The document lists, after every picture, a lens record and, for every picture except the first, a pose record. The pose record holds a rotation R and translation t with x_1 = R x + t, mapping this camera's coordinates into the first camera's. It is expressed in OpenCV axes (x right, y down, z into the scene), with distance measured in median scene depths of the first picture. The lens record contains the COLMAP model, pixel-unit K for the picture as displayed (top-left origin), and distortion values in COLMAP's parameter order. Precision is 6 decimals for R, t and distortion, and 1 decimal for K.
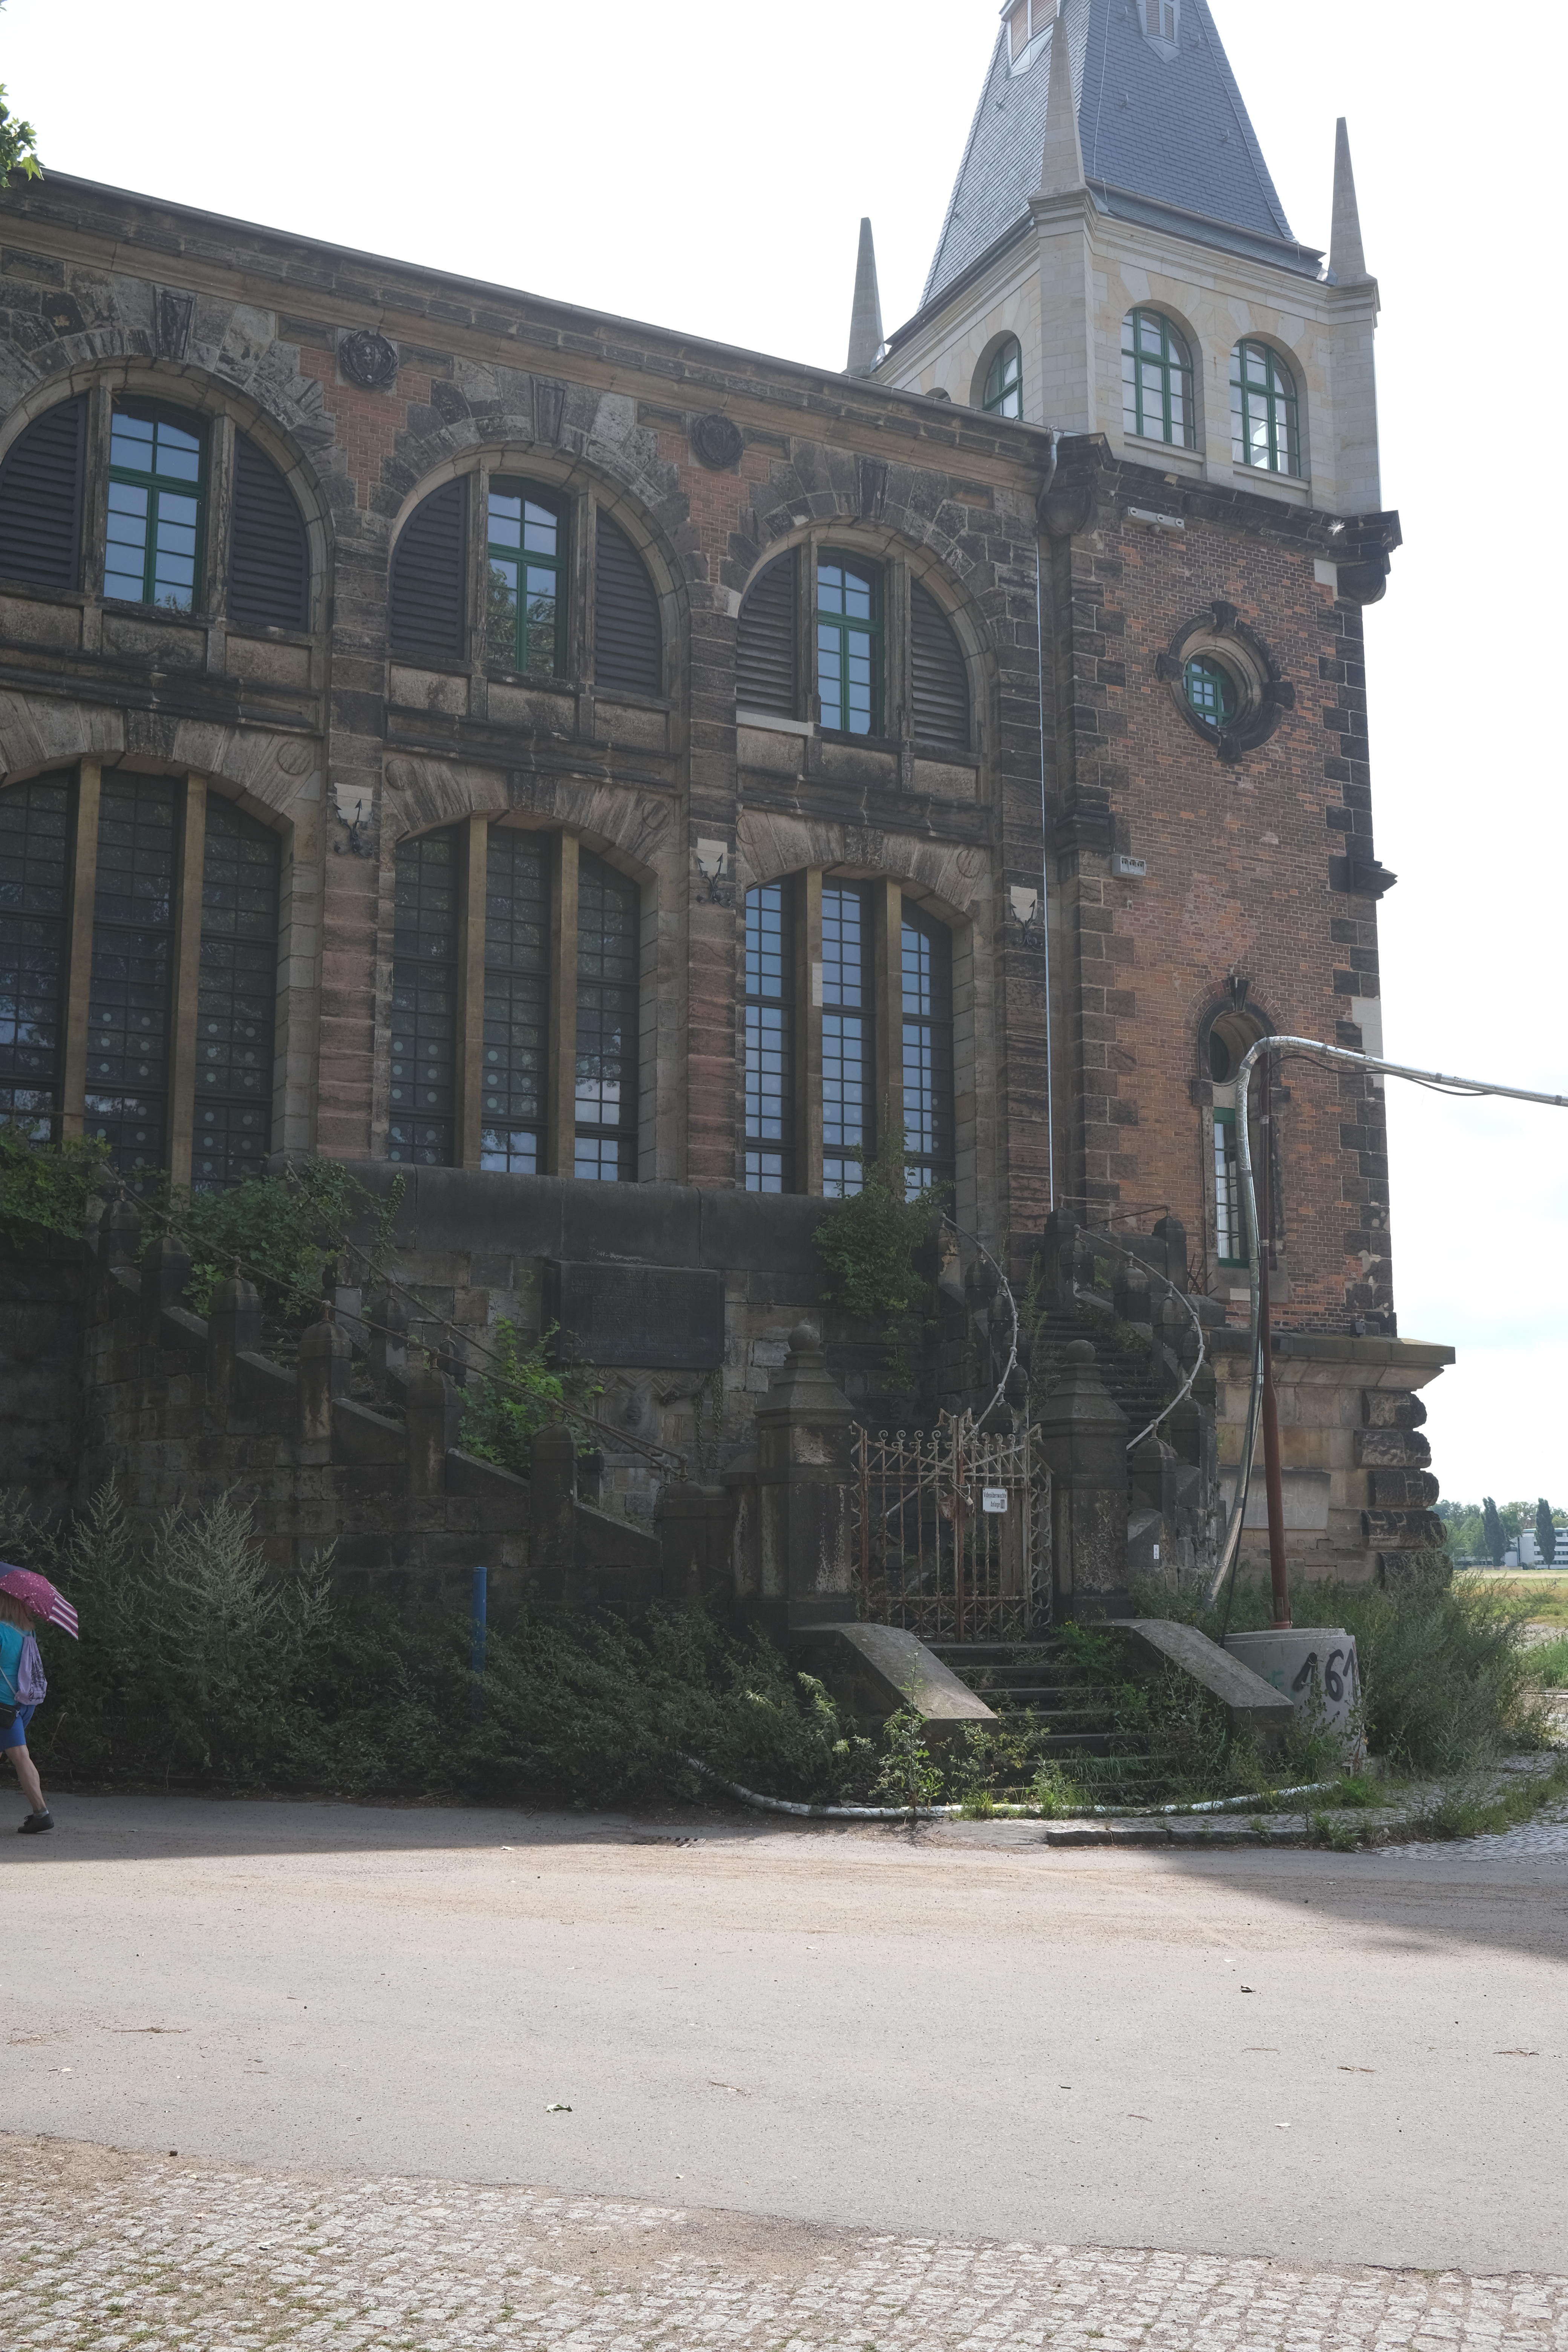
lens RADIAL K [[2467.4, 0, 784.0], [0, 2467.4, 1176.0], [0, 0, 1]] dist [-0.000667, 0.001206]
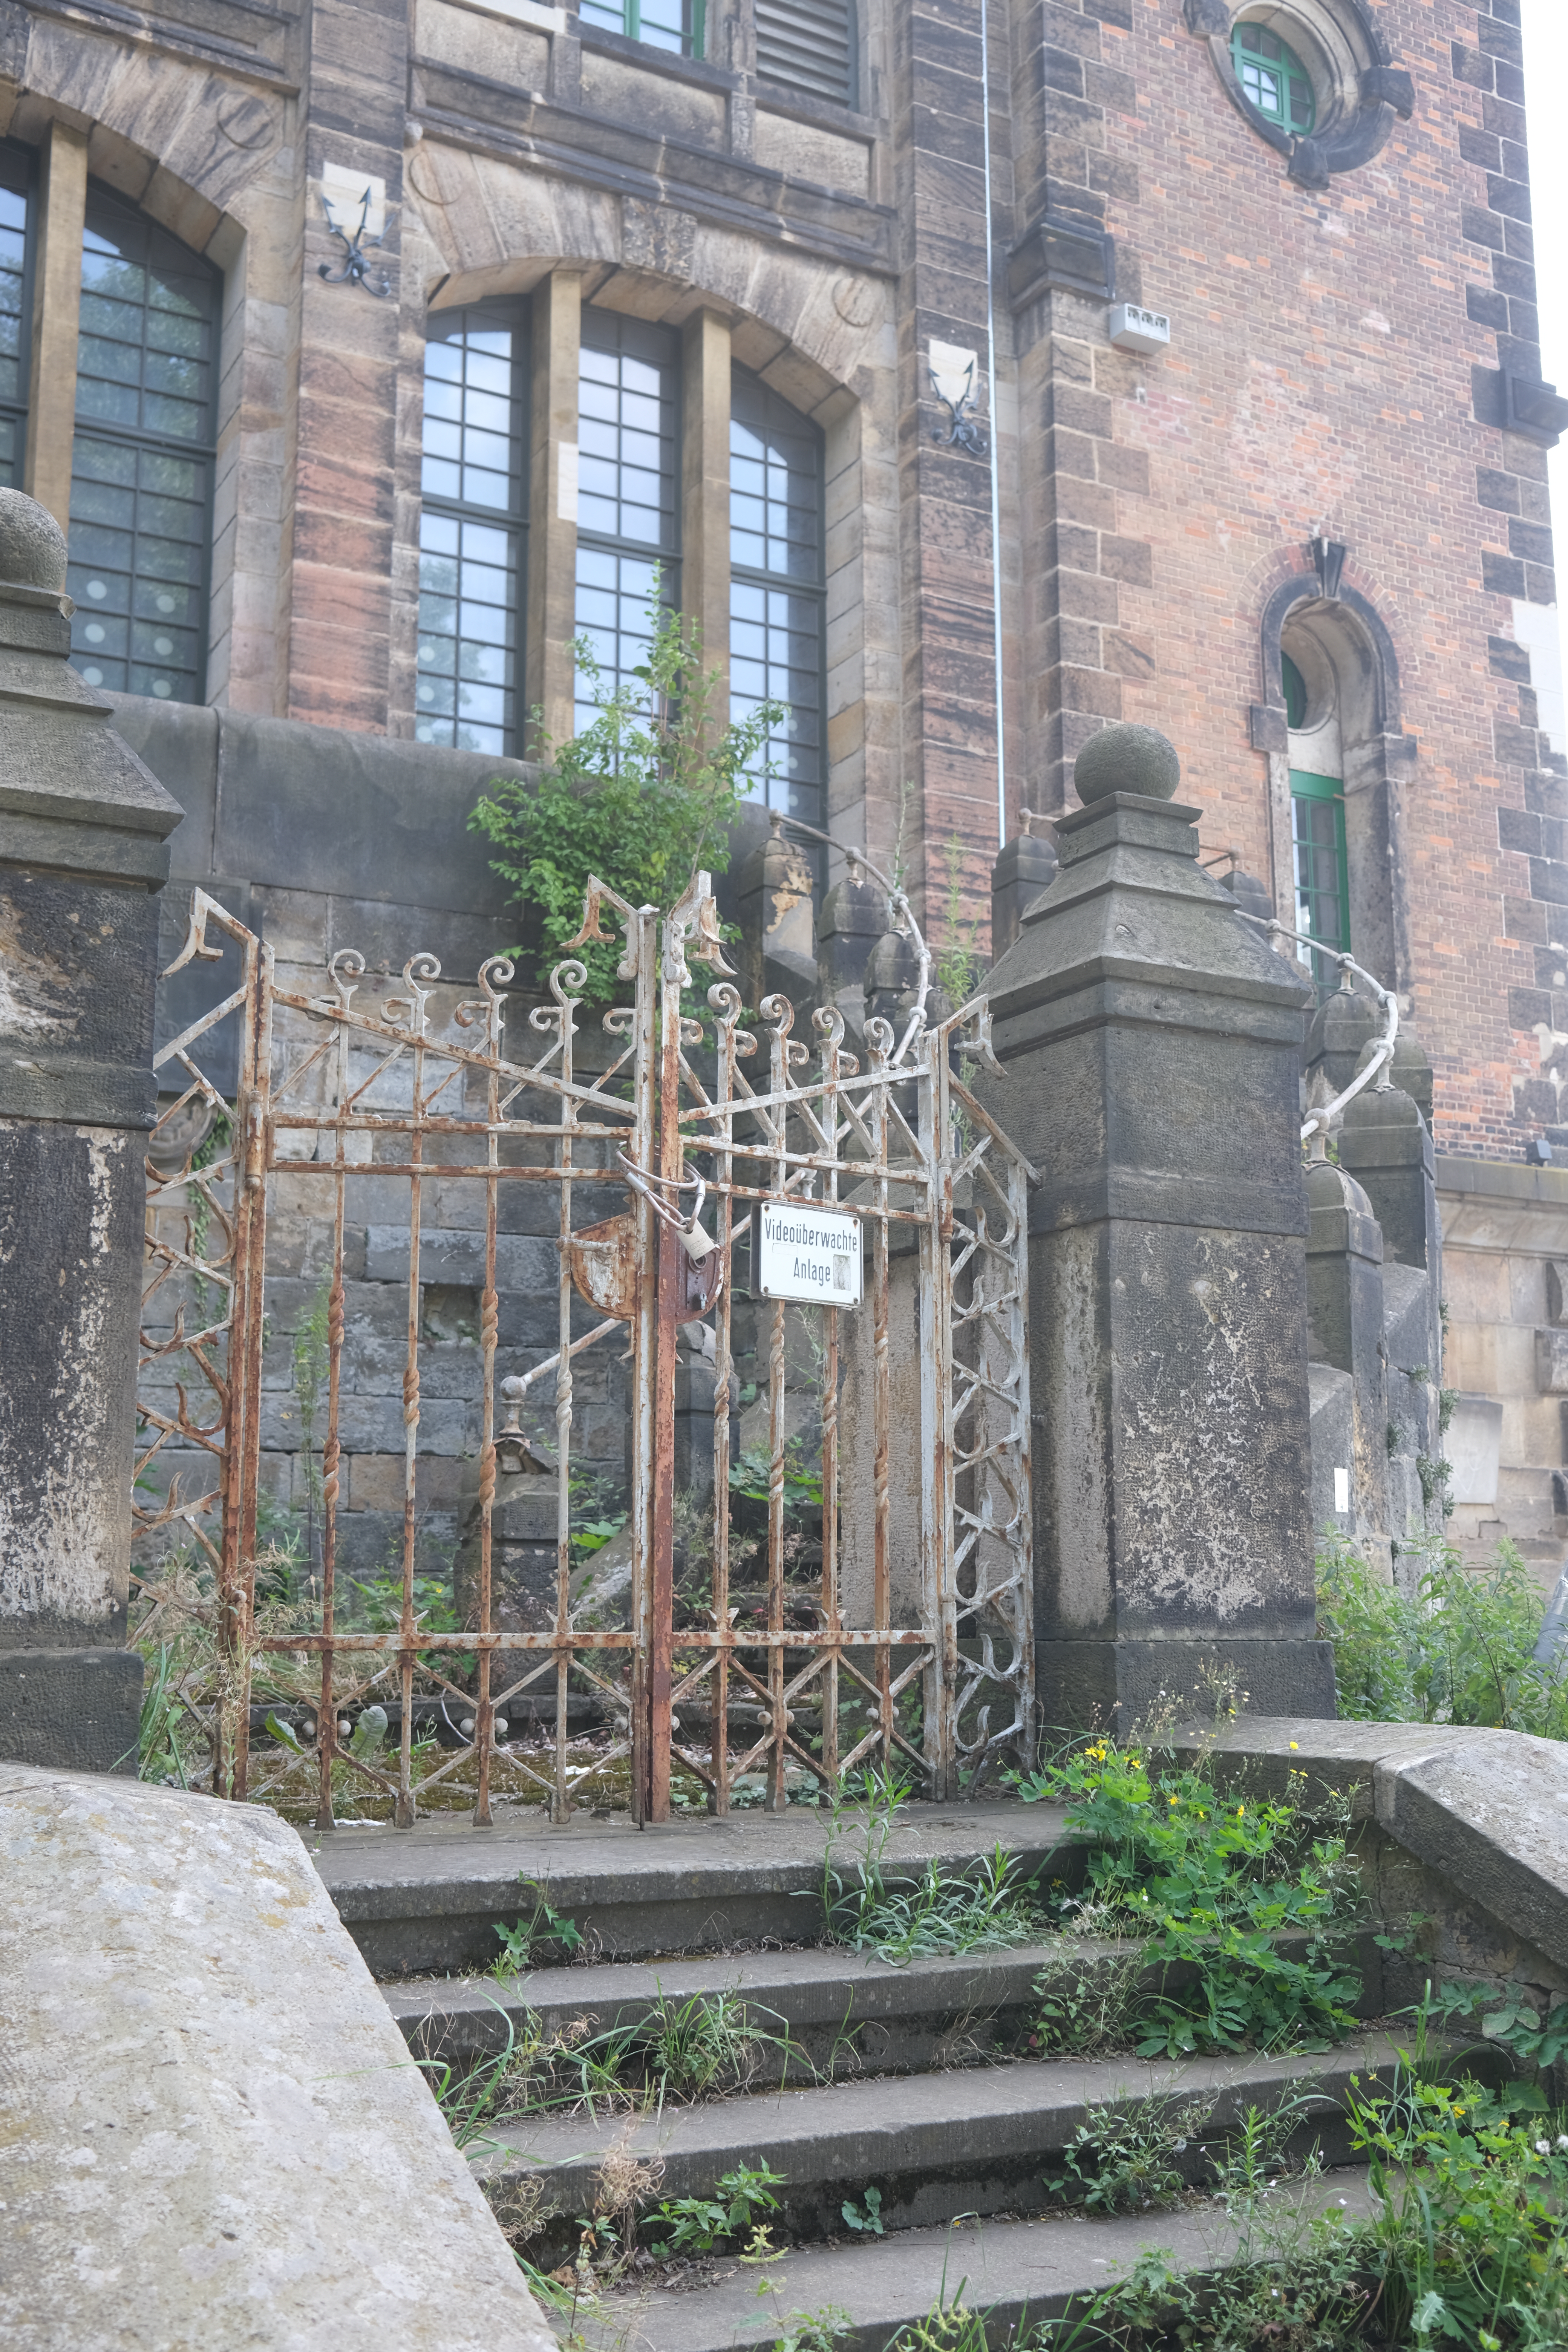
lens RADIAL K [[2402.9, 0, 784.0], [0, 2402.9, 1176.0], [0, 0, 1]] dist [-0.020822, 0.131859]
pose [[0.999762, 0.001764, 0.021747, 0.048010], [-0.001420, 0.999874, -0.015787, 0.079030], [-0.021772, 0.015753, 0.999639, 0.466315]]
